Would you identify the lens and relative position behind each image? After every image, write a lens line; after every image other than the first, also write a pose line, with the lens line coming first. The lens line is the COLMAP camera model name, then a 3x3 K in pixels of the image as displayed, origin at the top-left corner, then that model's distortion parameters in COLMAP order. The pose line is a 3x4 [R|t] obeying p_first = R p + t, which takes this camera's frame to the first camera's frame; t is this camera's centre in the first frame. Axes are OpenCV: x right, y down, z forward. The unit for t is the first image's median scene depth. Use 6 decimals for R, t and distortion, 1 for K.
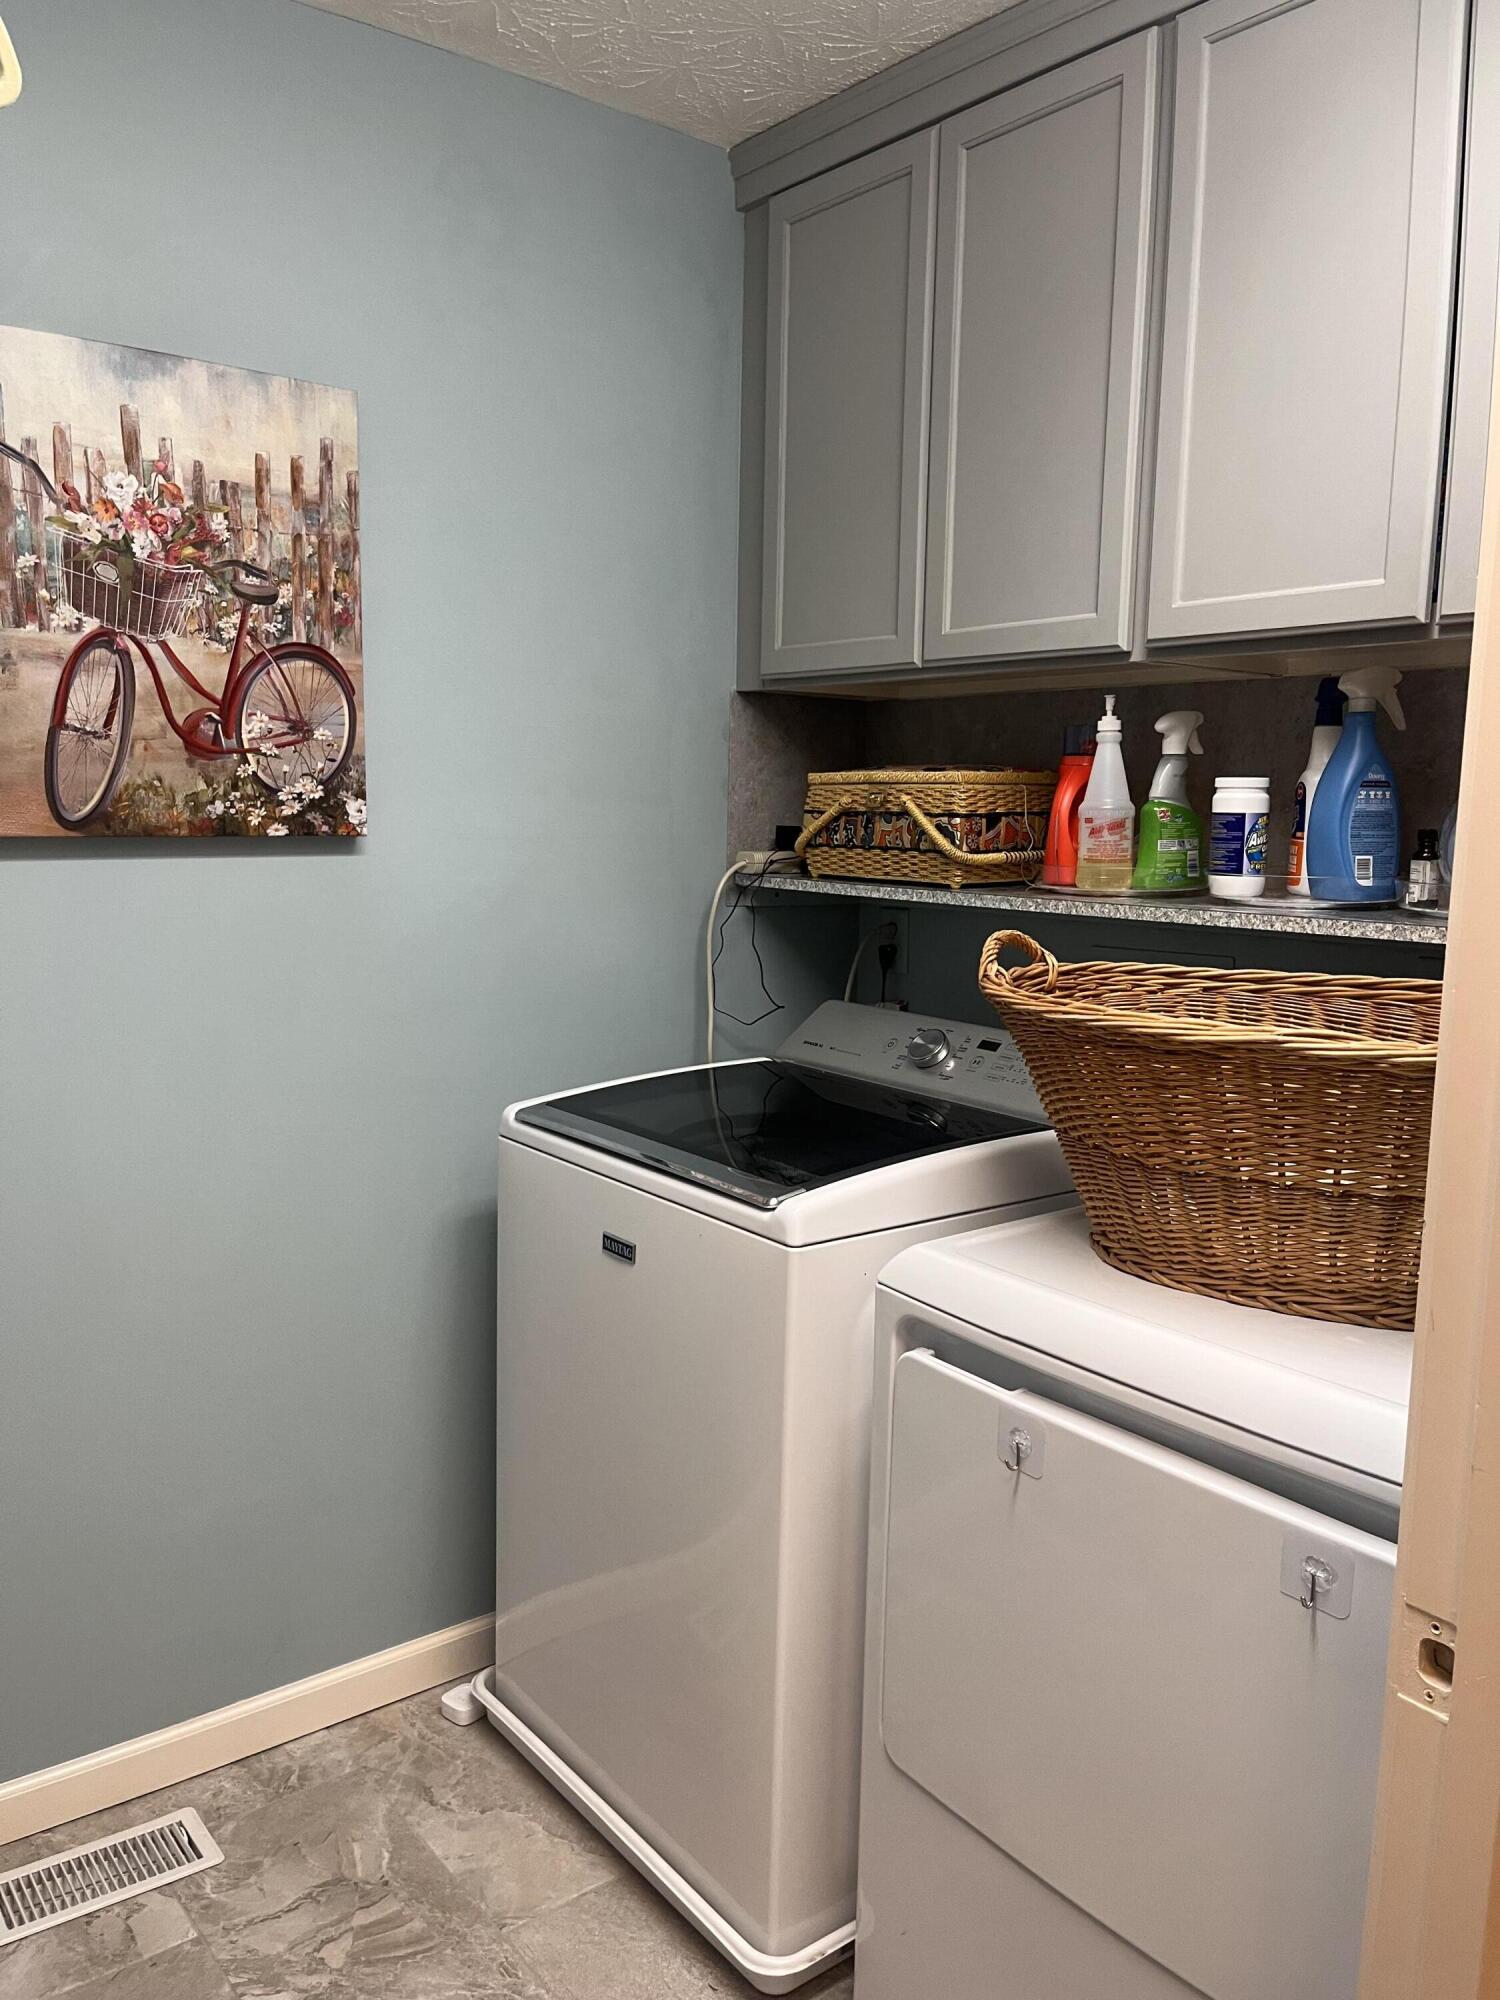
lens RADIAL K [[1510.2, 0, 750.5], [0, 1510.2, 980.0], [0, 0, 1]] dist [0.091318, -0.129474]
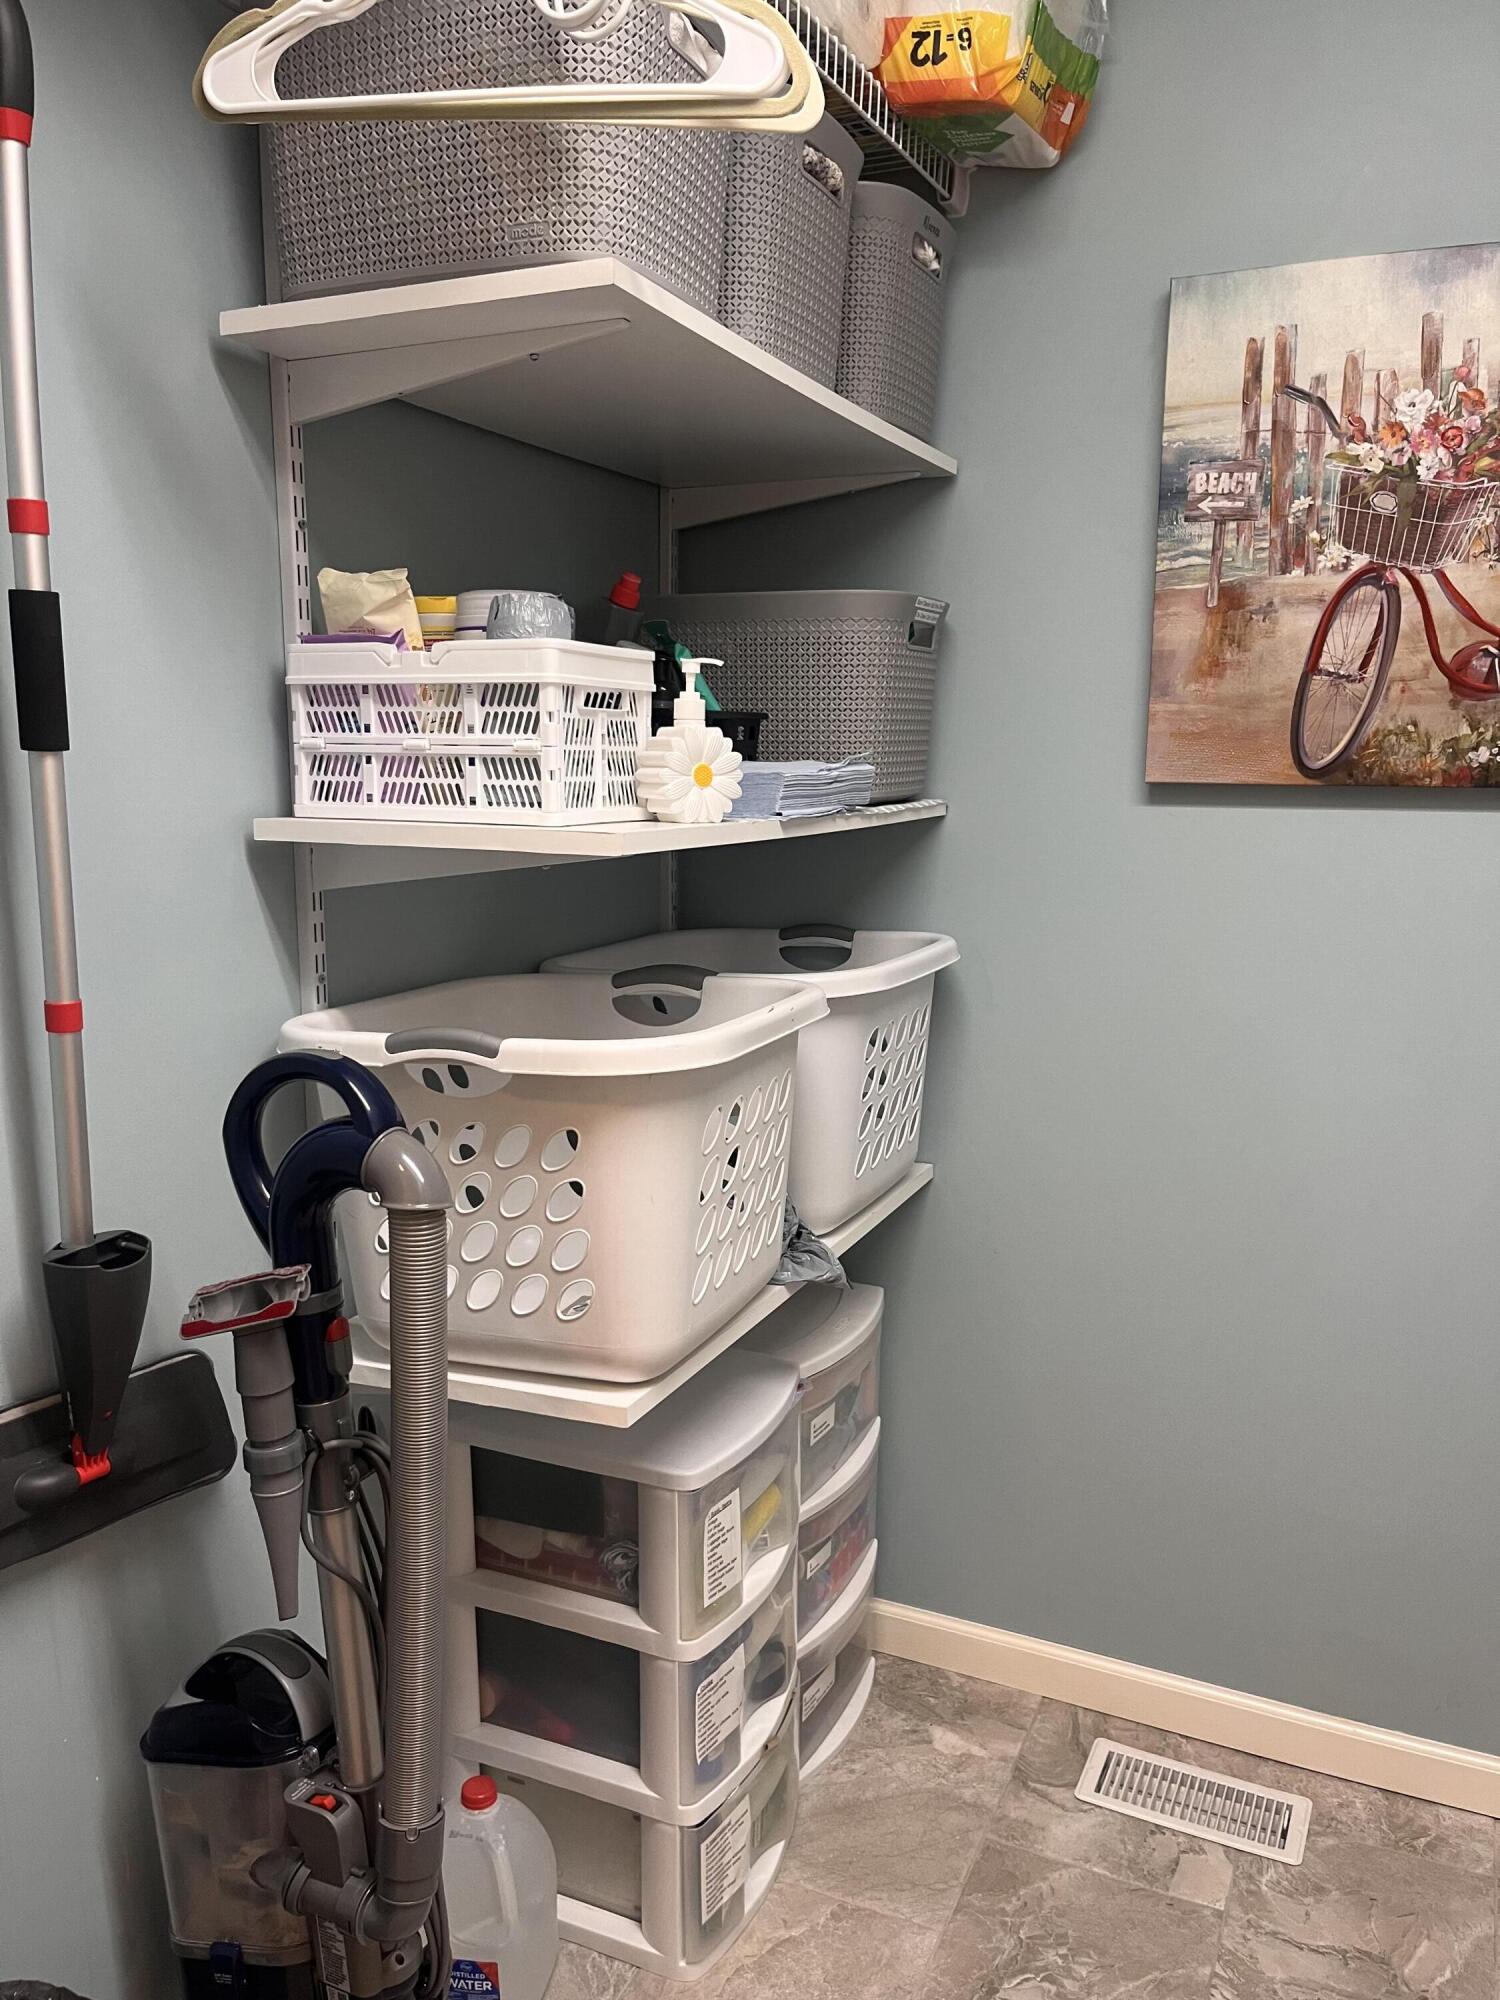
lens RADIAL K [[1507.5, 0, 750.0], [0, 1507.5, 1000.0], [0, 0, 1]] dist [0.060972, -0.099347]
pose [[0.449862, 0.137119, -0.882509, 0.266260], [-0.102297, 0.989551, 0.101604, -0.019989], [0.887220, 0.044570, 0.459189, 0.242043]]
